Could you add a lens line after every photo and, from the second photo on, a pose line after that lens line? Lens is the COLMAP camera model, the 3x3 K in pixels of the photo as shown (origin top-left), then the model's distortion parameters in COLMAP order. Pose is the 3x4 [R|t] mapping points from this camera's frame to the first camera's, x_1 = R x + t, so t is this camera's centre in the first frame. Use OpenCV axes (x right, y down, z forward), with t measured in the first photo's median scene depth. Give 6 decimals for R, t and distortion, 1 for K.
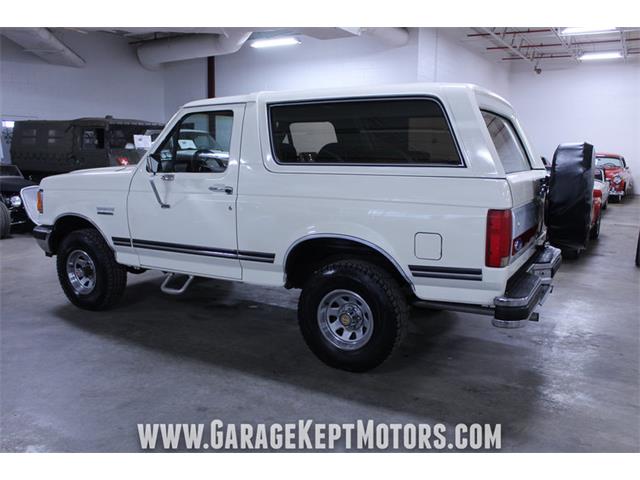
lens RADIAL K [[554.1, 0, 320.0], [0, 554.1, 240.0], [0, 0, 1]] dist [-0.108930, 0.016989]
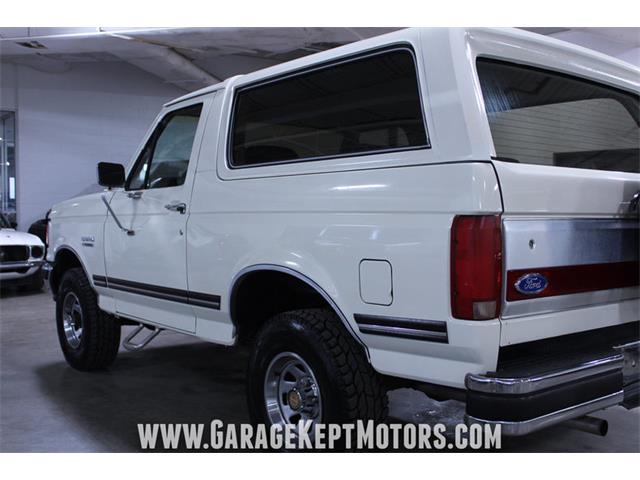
lens RADIAL K [[704.2, 0, 320.0], [0, 704.2, 240.0], [0, 0, 1]] dist [-0.085702, 0.046766]
pose [[0.927664, 0.010721, -0.373263, 0.359594], [-0.056634, 0.992064, -0.112255, 0.046811], [0.369097, 0.125274, 0.920909, 0.224743]]
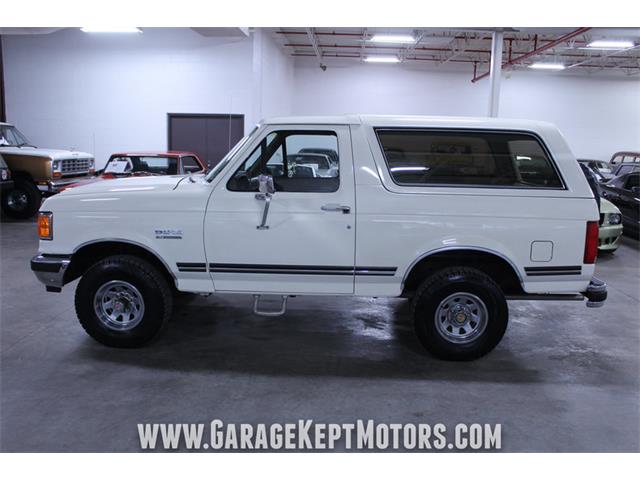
lens RADIAL K [[572.4, 0, 326.1], [0, 572.4, 239.6], [0, 0, 1]] dist [-0.093240, 0.017173]
pose [[0.880815, -0.064382, 0.469063, -0.726139], [0.055840, 0.997923, 0.032115, -0.072686], [-0.470156, -0.002095, 0.882581, 0.066866]]
